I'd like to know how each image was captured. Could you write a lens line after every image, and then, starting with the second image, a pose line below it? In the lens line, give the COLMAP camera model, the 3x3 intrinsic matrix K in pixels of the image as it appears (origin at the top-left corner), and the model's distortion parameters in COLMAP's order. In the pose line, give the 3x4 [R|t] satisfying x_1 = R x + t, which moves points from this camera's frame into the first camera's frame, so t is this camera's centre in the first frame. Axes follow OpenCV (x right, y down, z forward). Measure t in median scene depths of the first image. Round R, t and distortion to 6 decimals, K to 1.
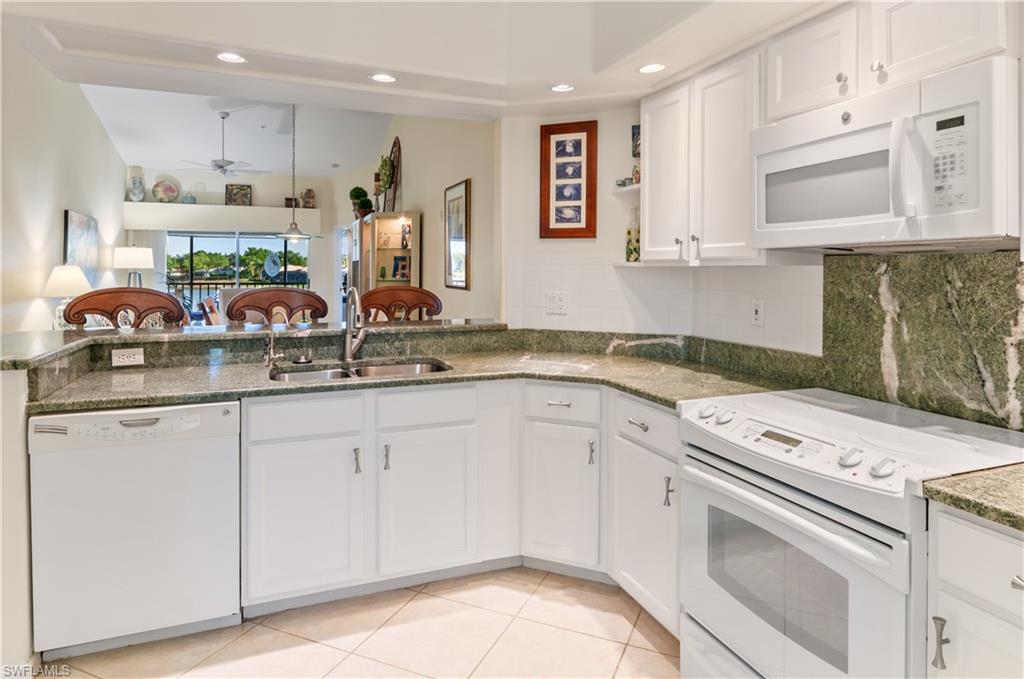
lens RADIAL K [[628.9, 0, 560.6], [0, 628.9, 274.2], [0, 0, 1]] dist [-0.014922, 0.003751]
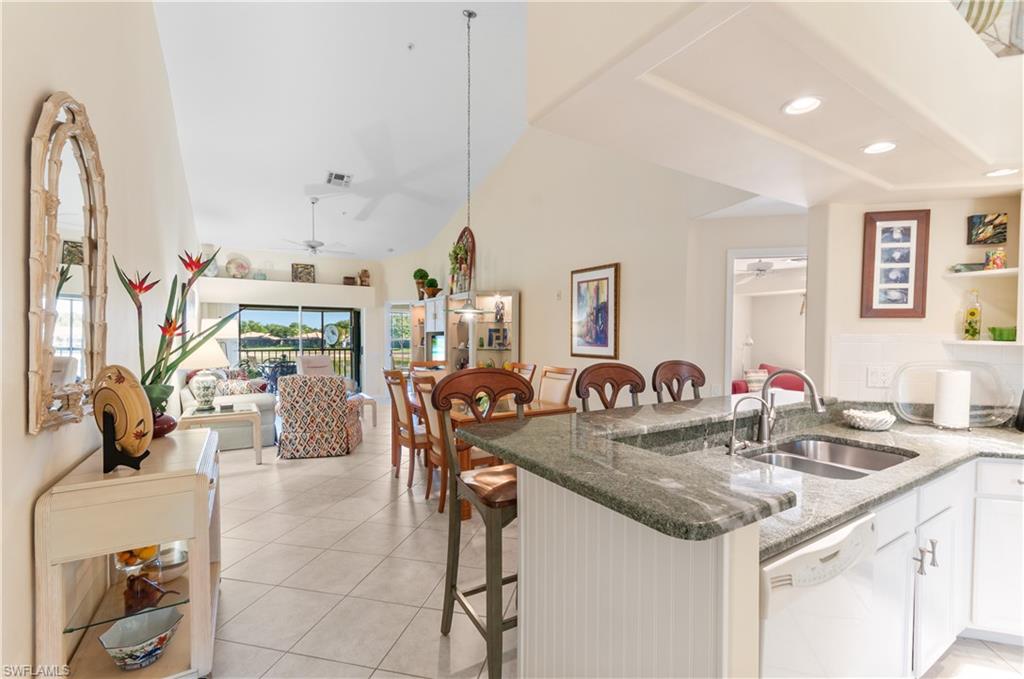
lens RADIAL K [[460.3, 0, 519.8], [0, 460.3, 347.7], [0, 0, 1]] dist [0.000933, -0.000891]
pose [[0.986641, -0.005228, 0.162827, -0.348275], [0.001892, 0.999785, 0.020633, -0.010858], [-0.162900, -0.020049, 0.986439, 0.147680]]
